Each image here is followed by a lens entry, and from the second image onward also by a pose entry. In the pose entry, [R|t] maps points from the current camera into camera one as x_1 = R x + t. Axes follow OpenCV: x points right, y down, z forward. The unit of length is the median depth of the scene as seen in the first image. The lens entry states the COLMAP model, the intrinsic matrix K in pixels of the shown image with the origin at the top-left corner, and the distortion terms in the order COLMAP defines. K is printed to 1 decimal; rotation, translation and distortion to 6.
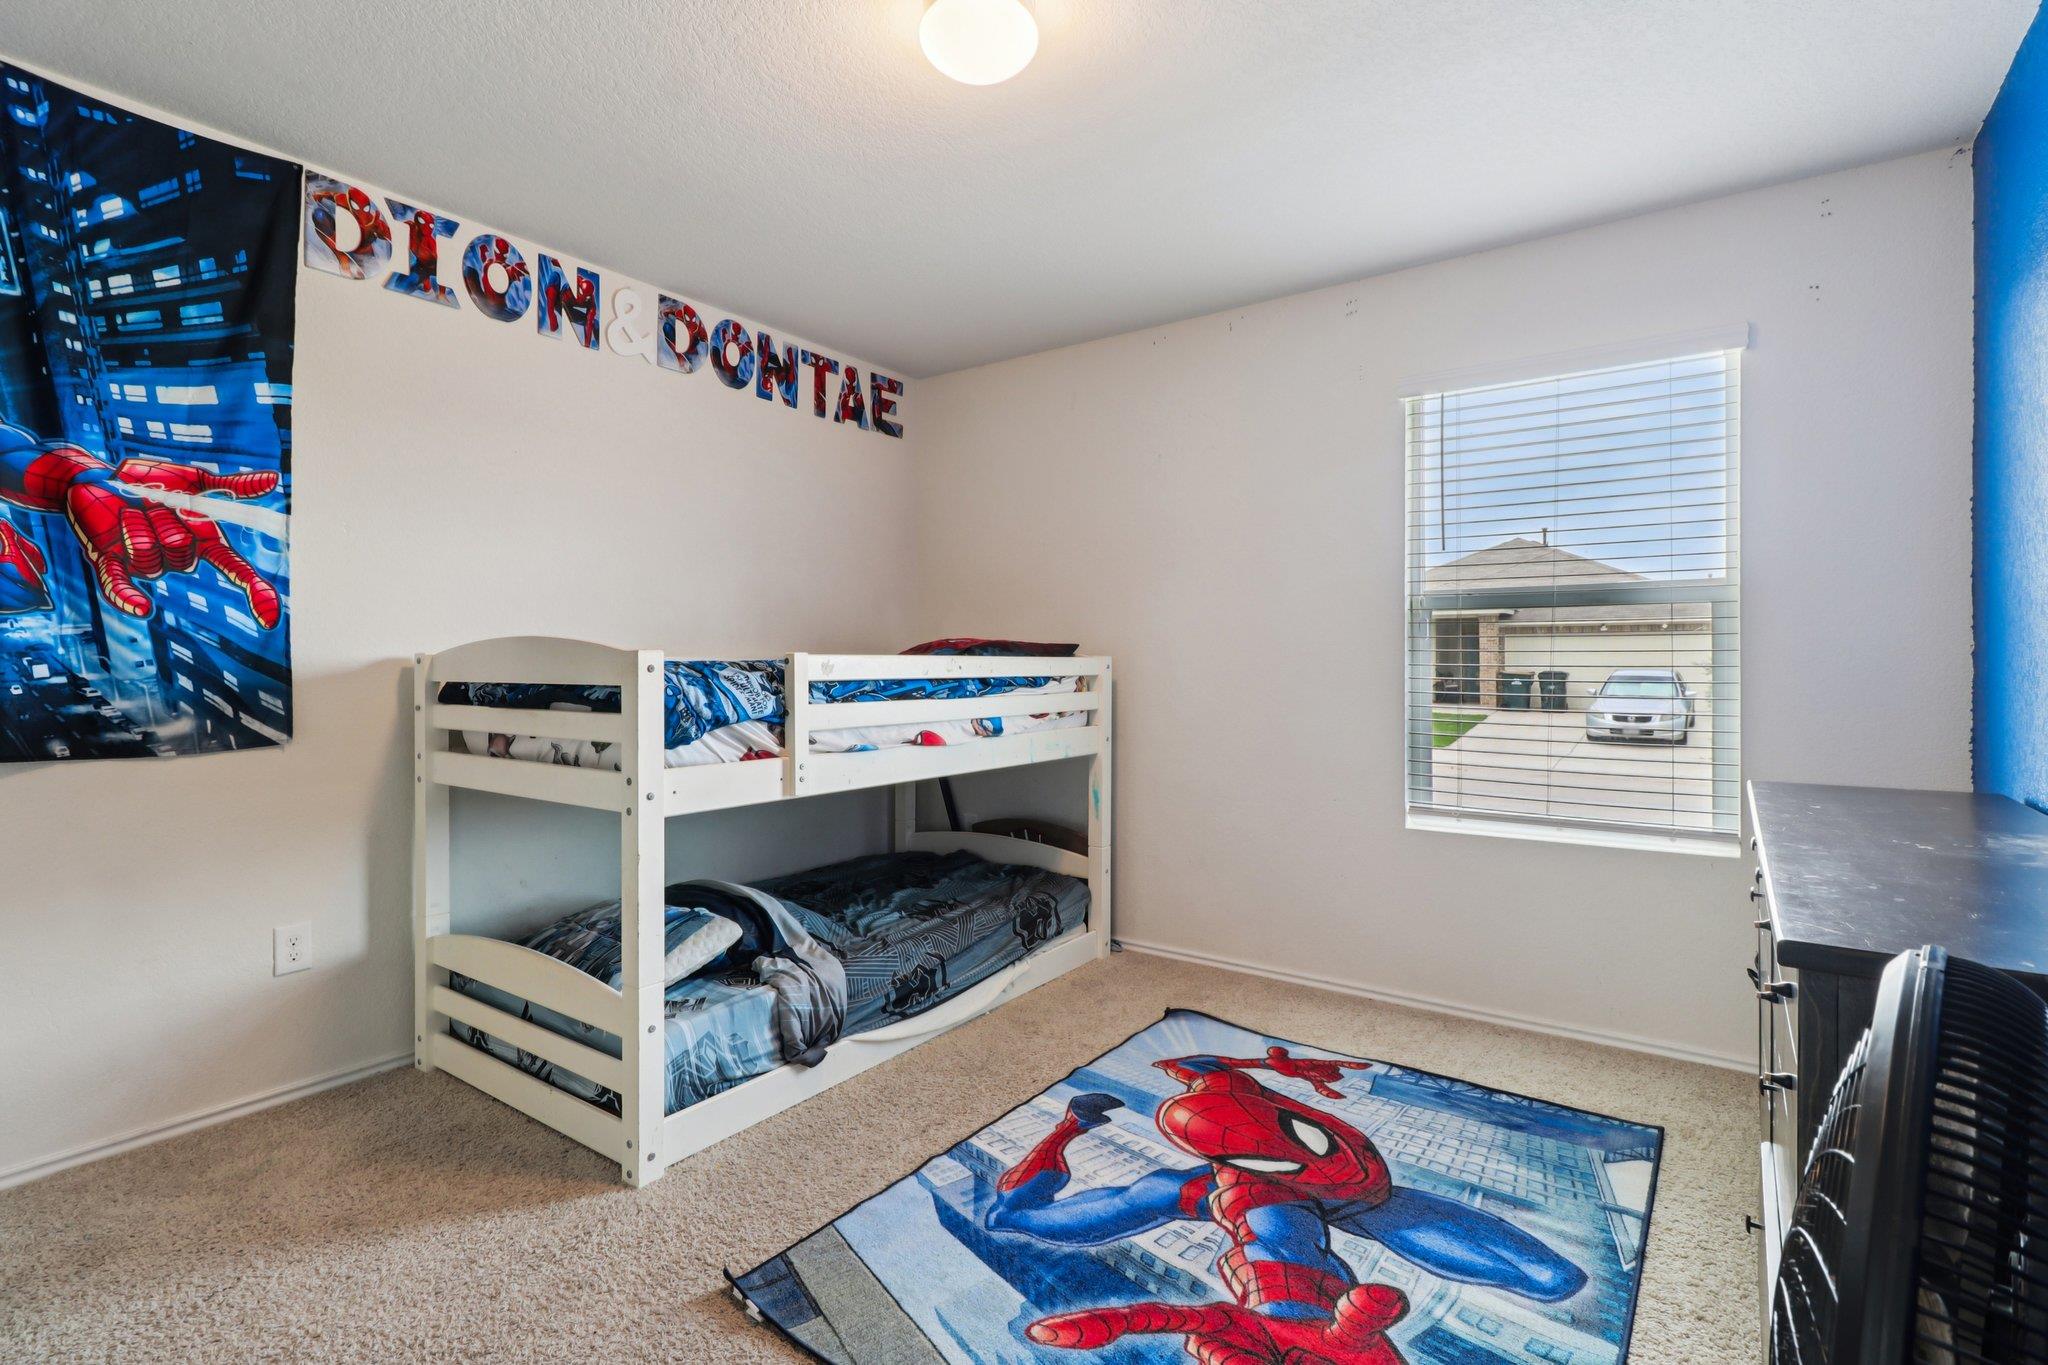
lens RADIAL K [[962.2, 0, 1023.6], [0, 962.2, 673.8], [0, 0, 1]] dist [0.002152, 0.000258]
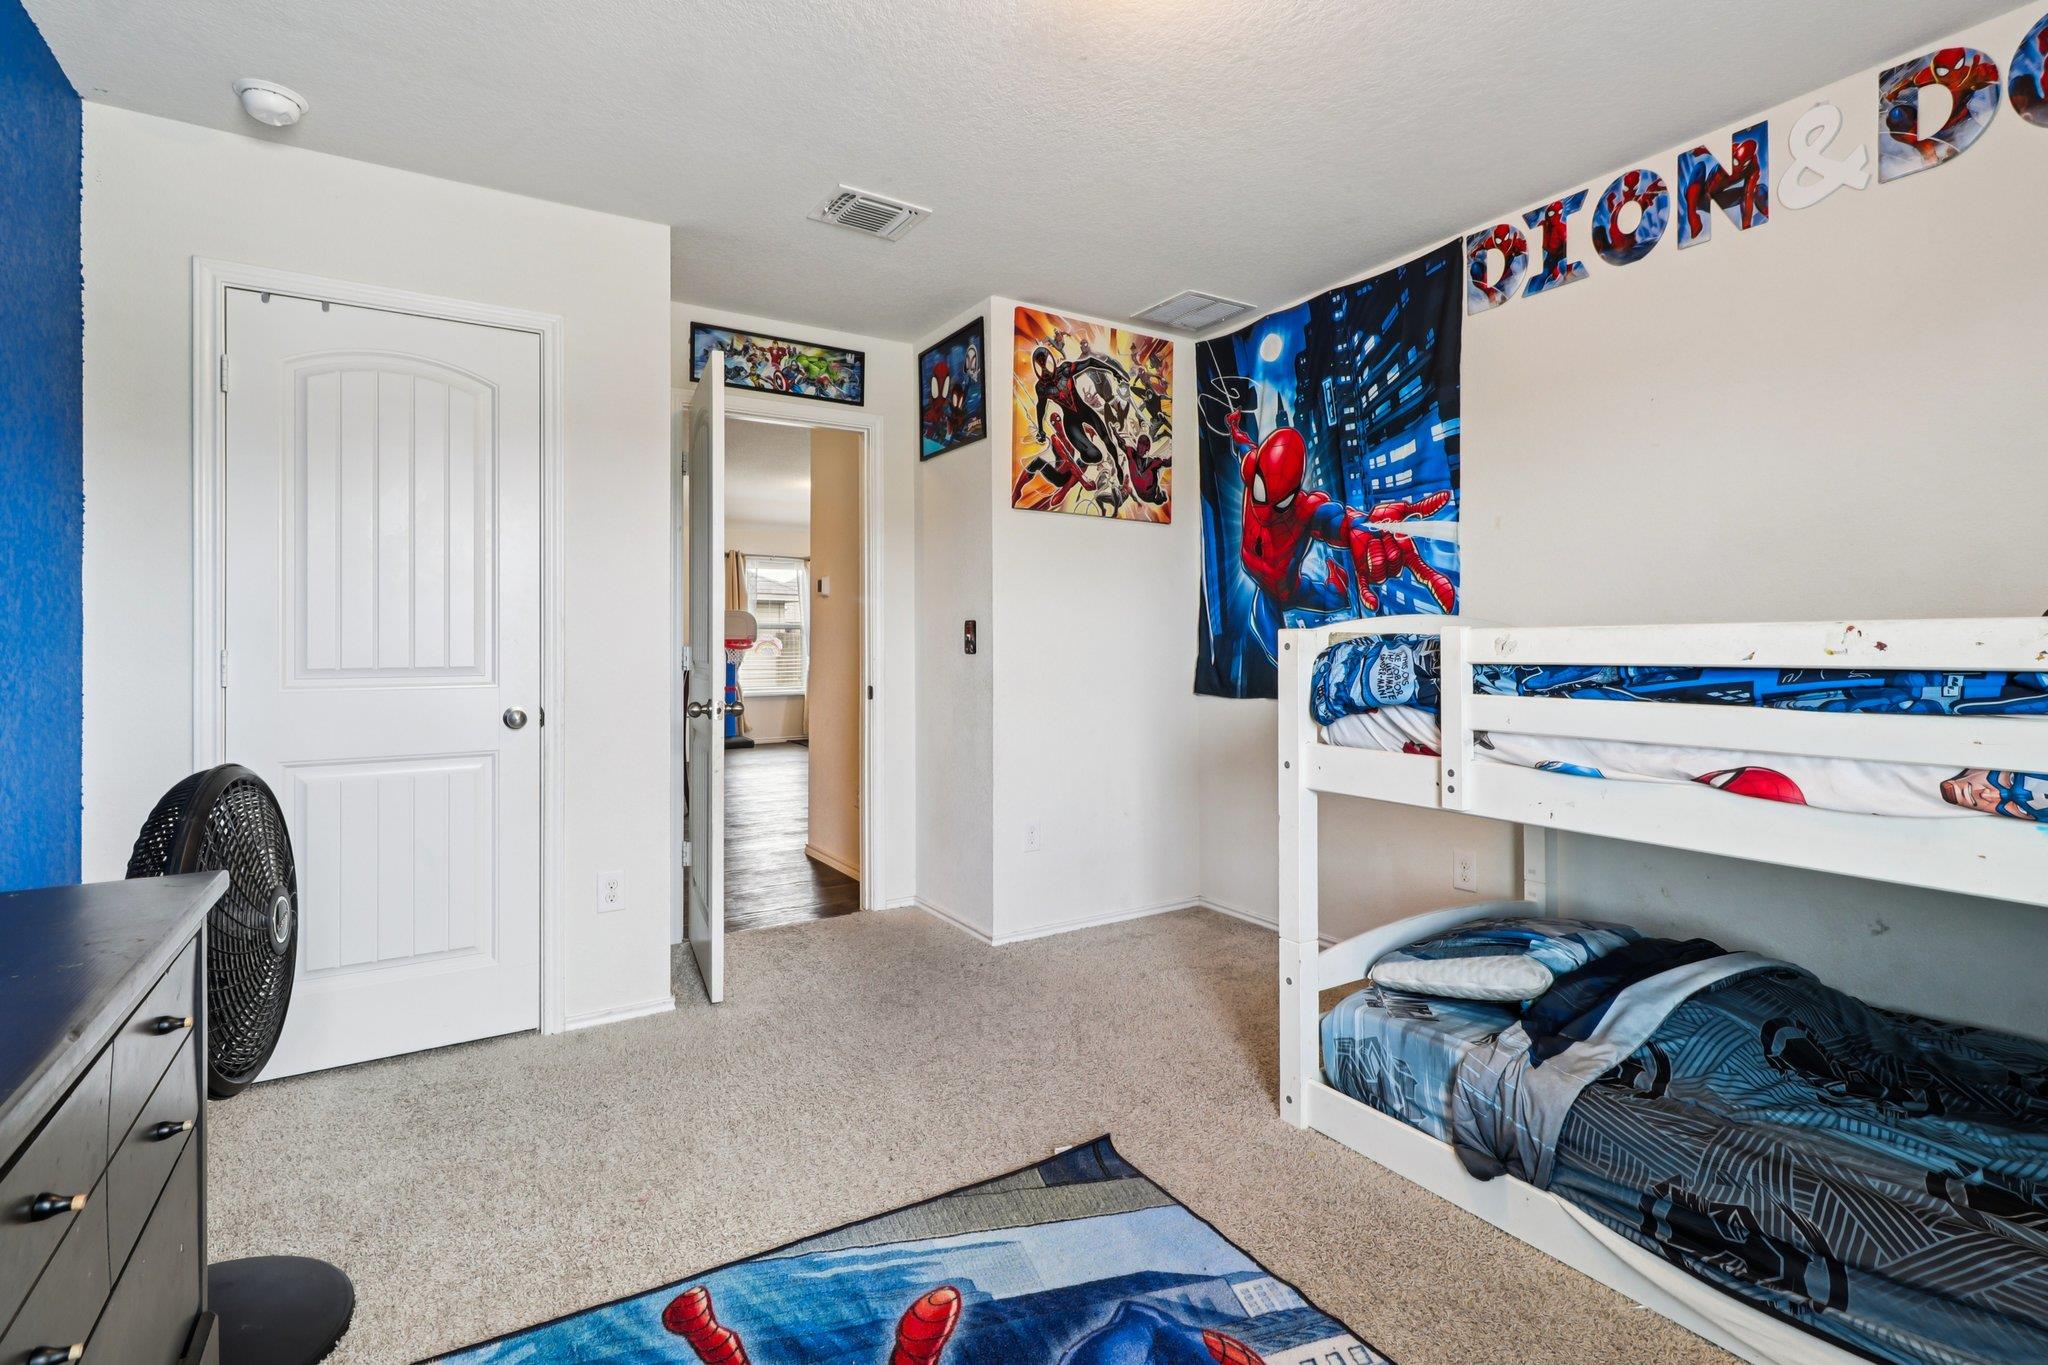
lens RADIAL K [[962.2, 0, 1021.3], [0, 962.2, 643.8], [0, 0, 1]] dist [0.002152, 0.000258]
pose [[-0.383581, 0.002532, -0.923504, 0.623372], [-0.001365, 0.999994, 0.003308, -0.010260], [0.923506, 0.002530, -0.383575, 0.979528]]
